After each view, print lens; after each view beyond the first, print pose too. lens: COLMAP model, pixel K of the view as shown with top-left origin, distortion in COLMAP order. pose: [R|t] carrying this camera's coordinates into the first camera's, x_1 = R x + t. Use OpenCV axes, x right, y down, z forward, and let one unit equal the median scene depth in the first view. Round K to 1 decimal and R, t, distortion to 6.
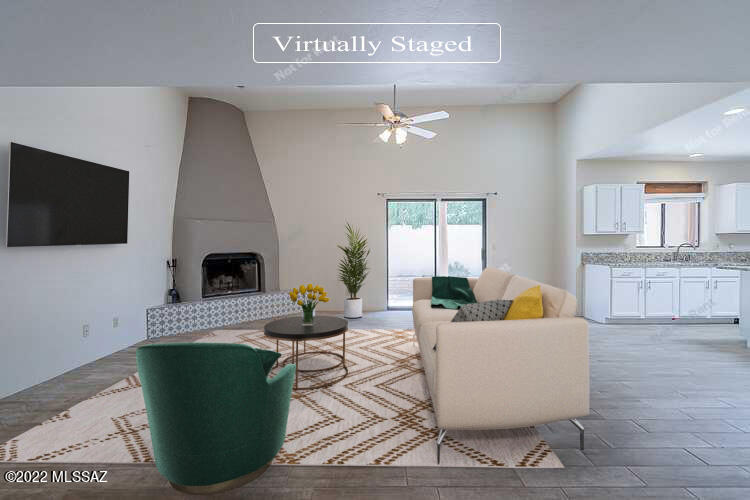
lens RADIAL K [[346.7, 0, 377.9], [0, 346.7, 246.2], [0, 0, 1]] dist [0.000138, -0.000027]
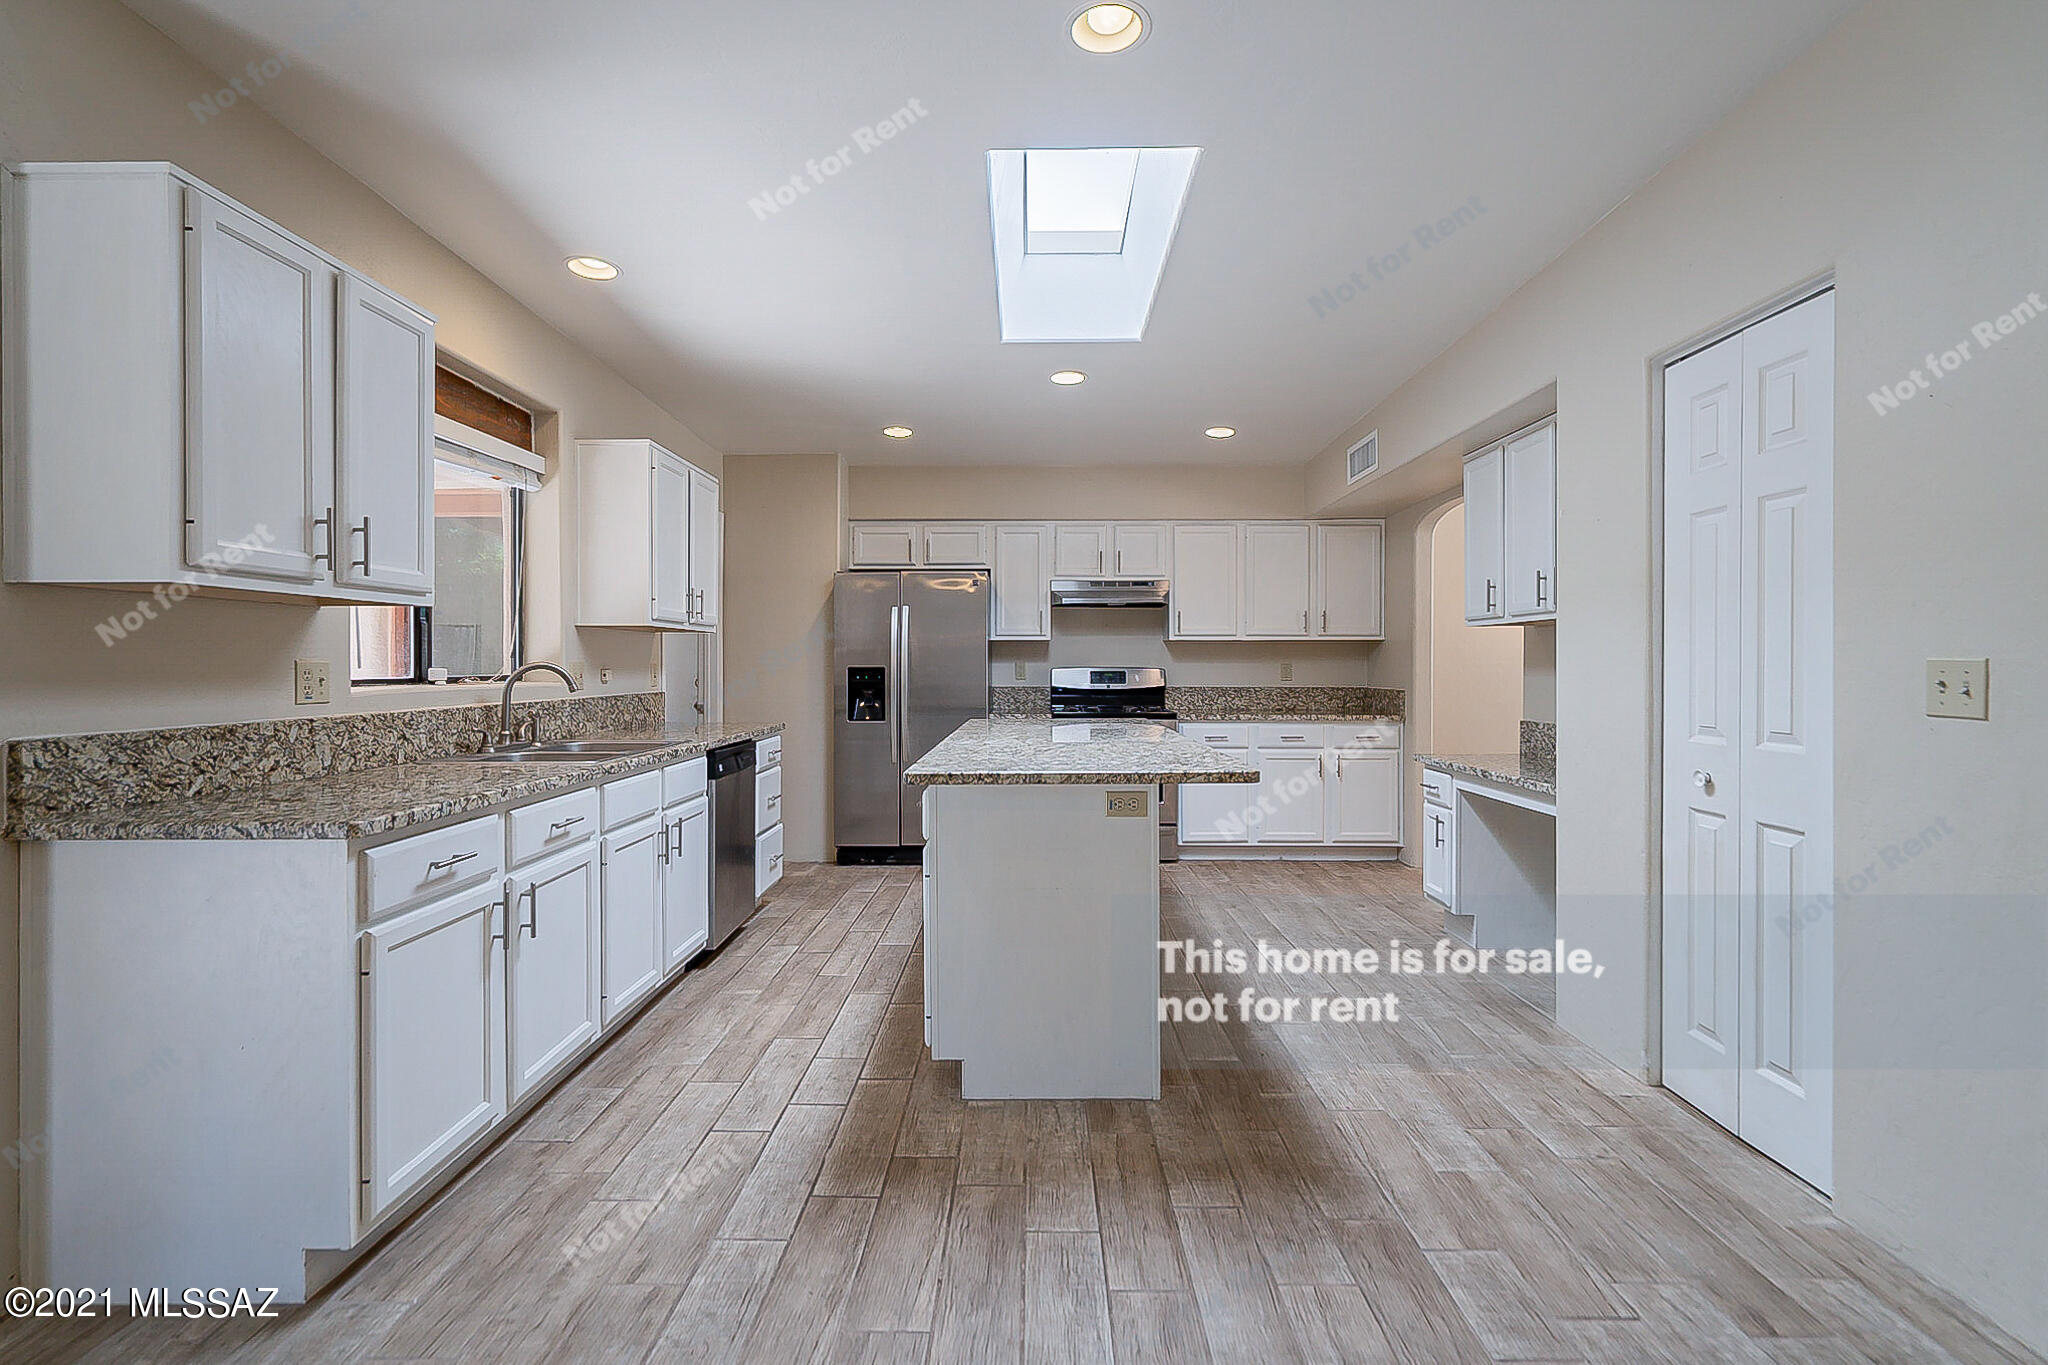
lens RADIAL K [[946.8, 0, 1031.9], [0, 946.8, 672.0], [0, 0, 1]] dist [0.000138, -0.000027]
pose [[0.001197, -0.003676, 0.999993, 0.284812], [0.005287, 0.999979, 0.003669, -0.003608], [-0.999985, 0.005283, 0.001217, 0.671100]]
